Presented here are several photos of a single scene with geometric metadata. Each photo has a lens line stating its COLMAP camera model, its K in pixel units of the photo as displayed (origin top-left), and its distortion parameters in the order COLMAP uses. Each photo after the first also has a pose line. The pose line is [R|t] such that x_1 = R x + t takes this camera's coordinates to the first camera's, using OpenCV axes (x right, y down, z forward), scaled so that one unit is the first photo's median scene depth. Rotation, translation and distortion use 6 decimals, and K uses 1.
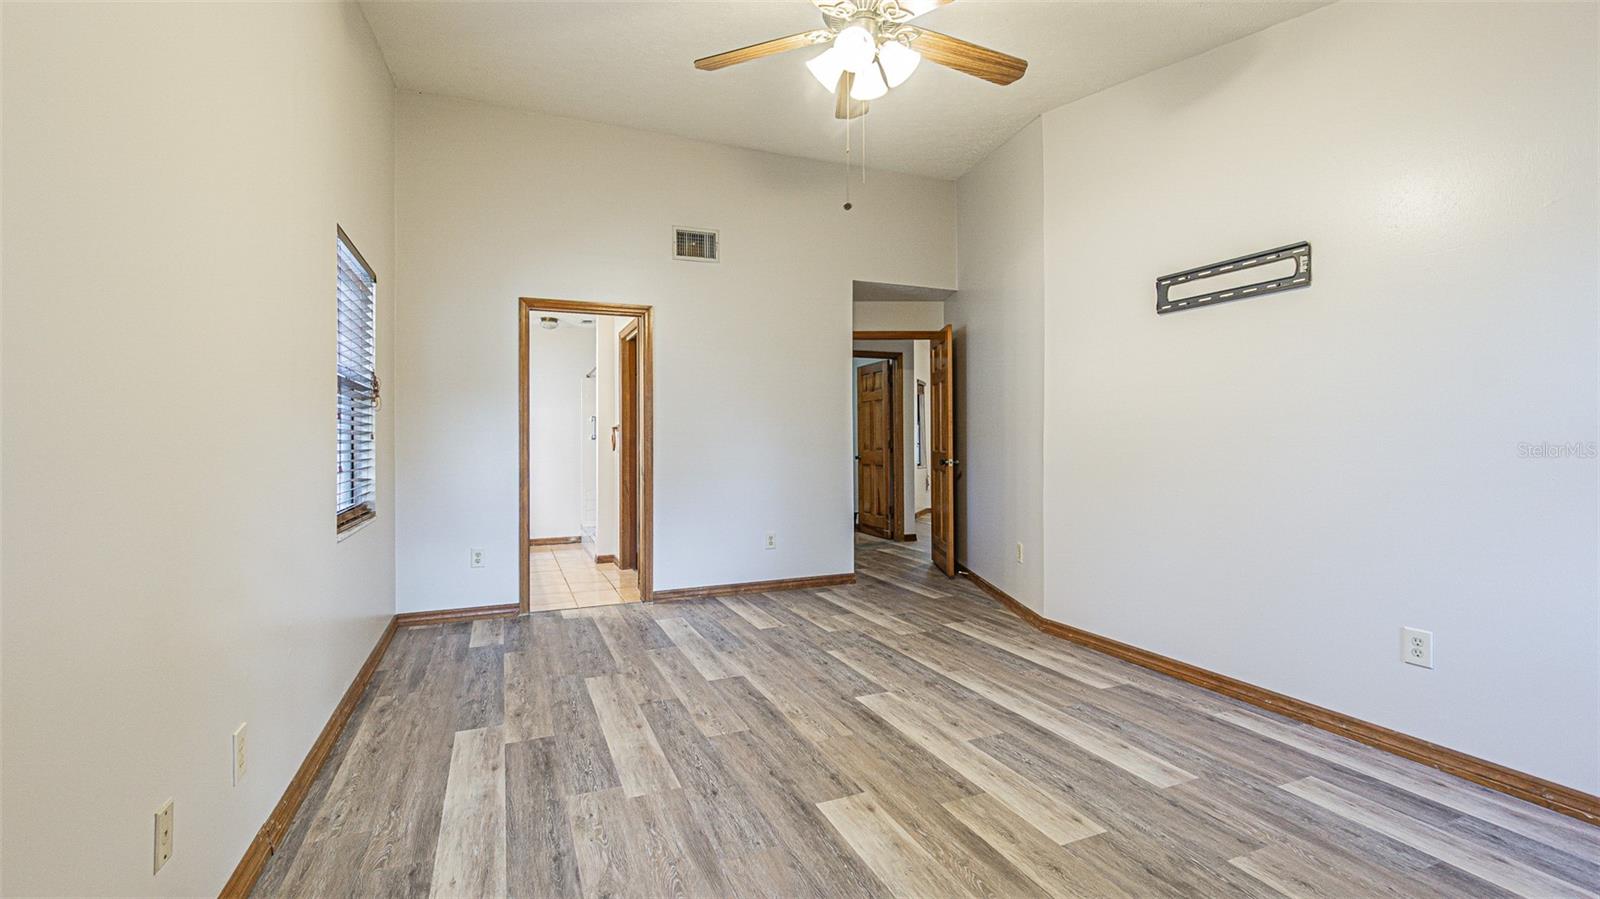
lens RADIAL K [[687.5, 0, 793.8], [0, 687.5, 440.4], [0, 0, 1]] dist [-0.007014, 0.001745]
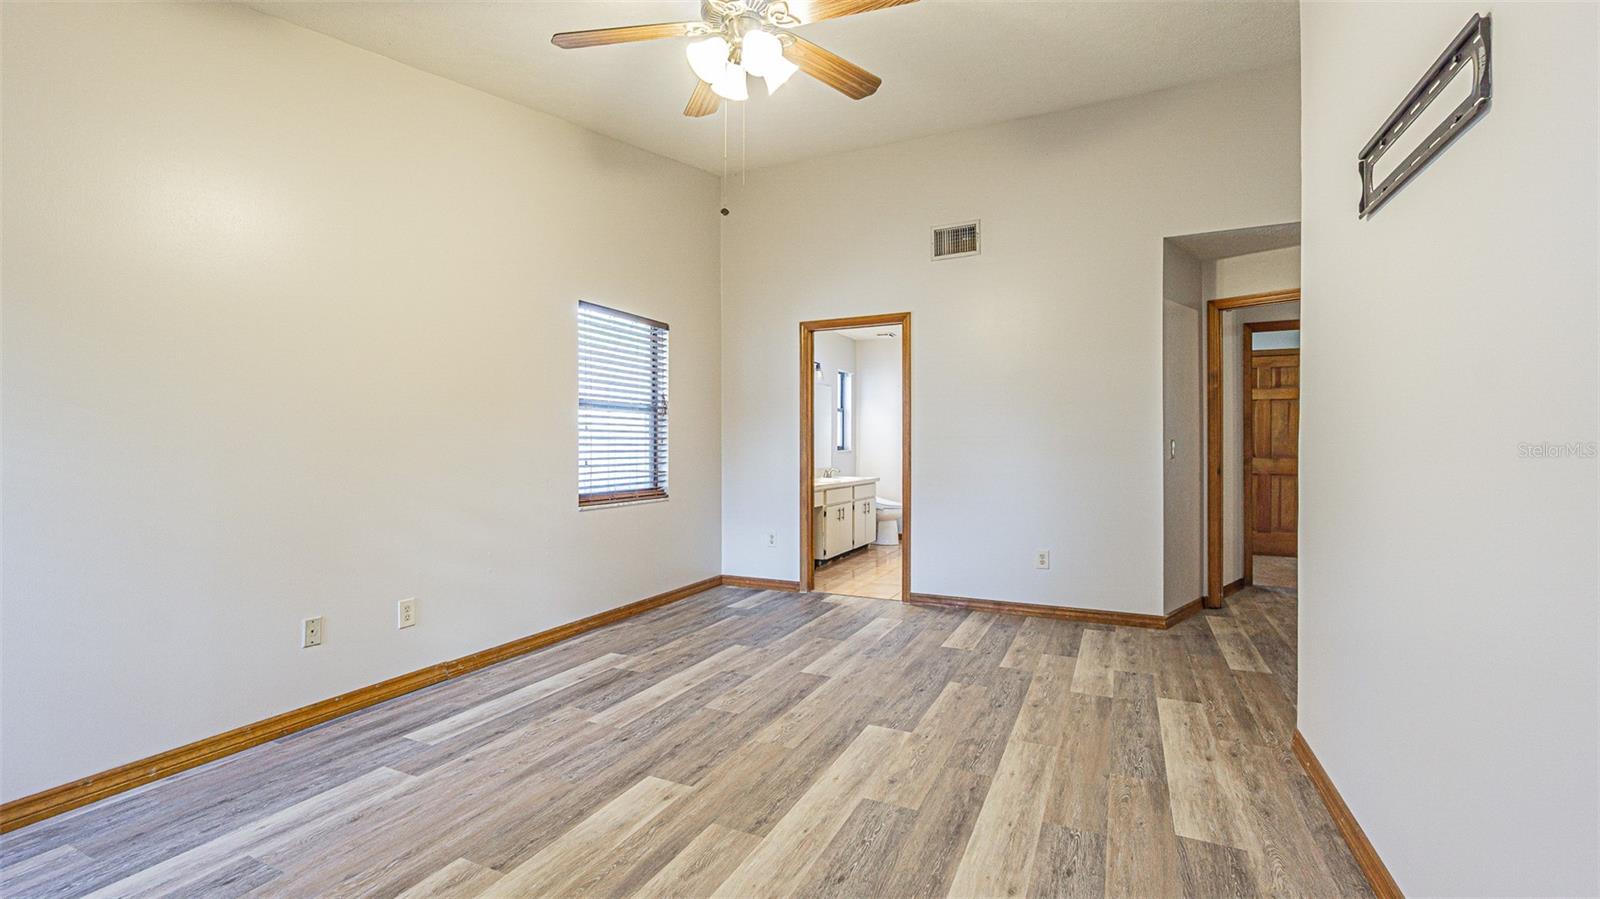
lens RADIAL K [[687.5, 0, 788.9], [0, 687.5, 447.1], [0, 0, 1]] dist [-0.007014, 0.001745]
pose [[0.656036, 0.005999, -0.754705, 0.797693], [-0.001886, 0.999978, 0.006309, -0.003037], [0.754727, -0.002716, 0.656033, 0.357009]]
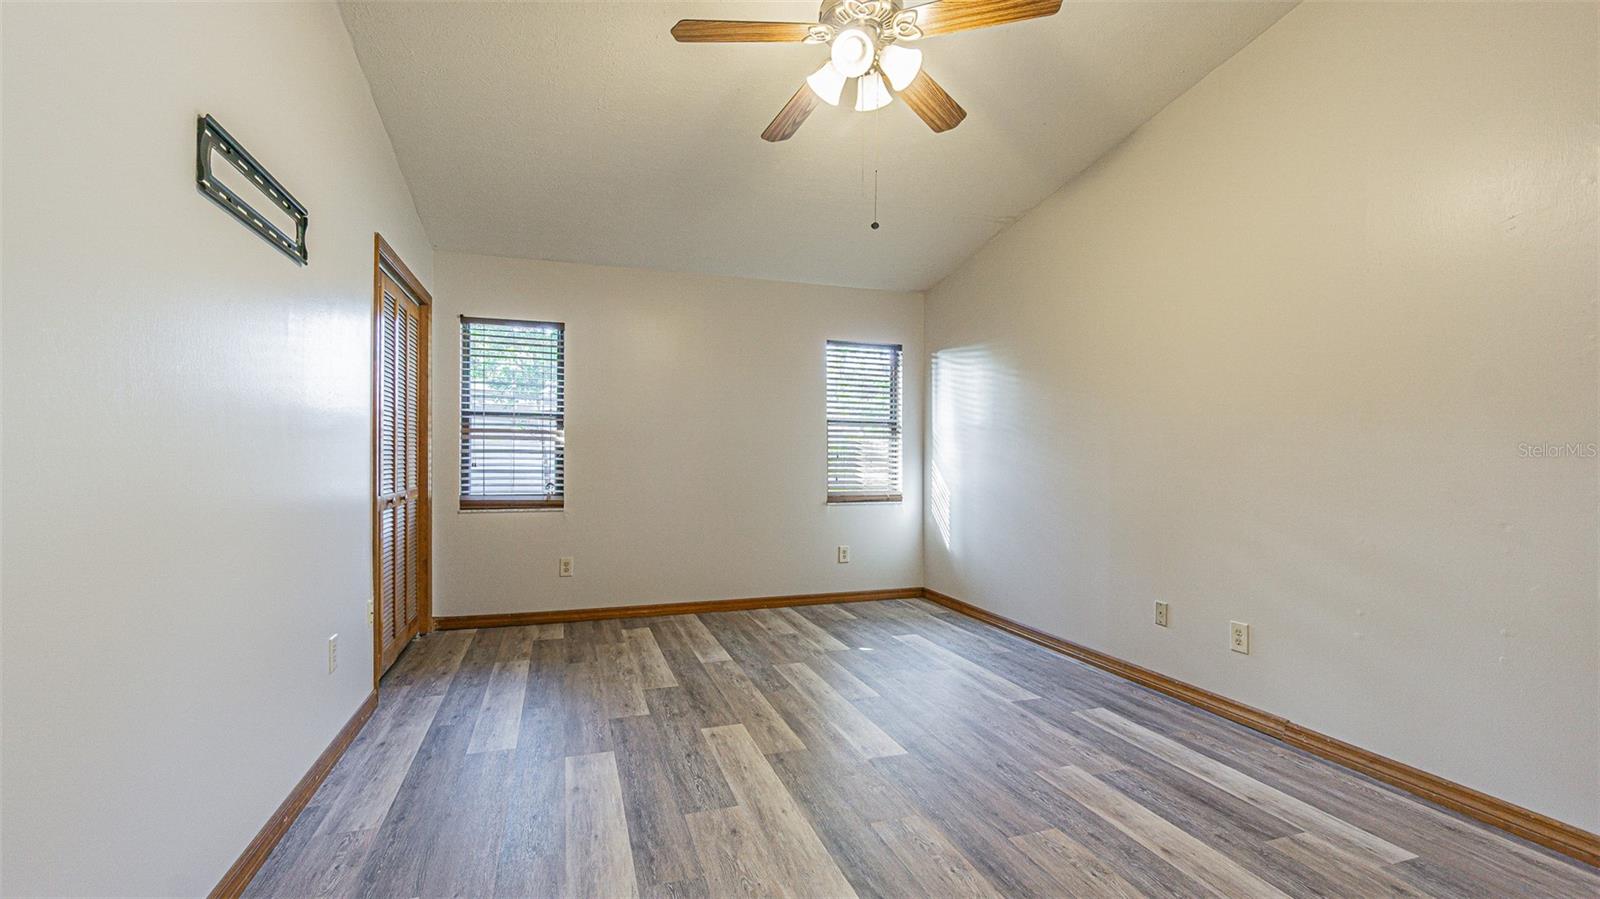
lens RADIAL K [[687.5, 0, 794.5], [0, 687.5, 454.5], [0, 0, 1]] dist [-0.007014, 0.001745]
pose [[-0.997078, 0.000161, 0.076389, 0.112186], [-0.000089, 0.999995, -0.003278, 0.001267], [-0.076389, -0.003275, -0.997073, 1.775870]]
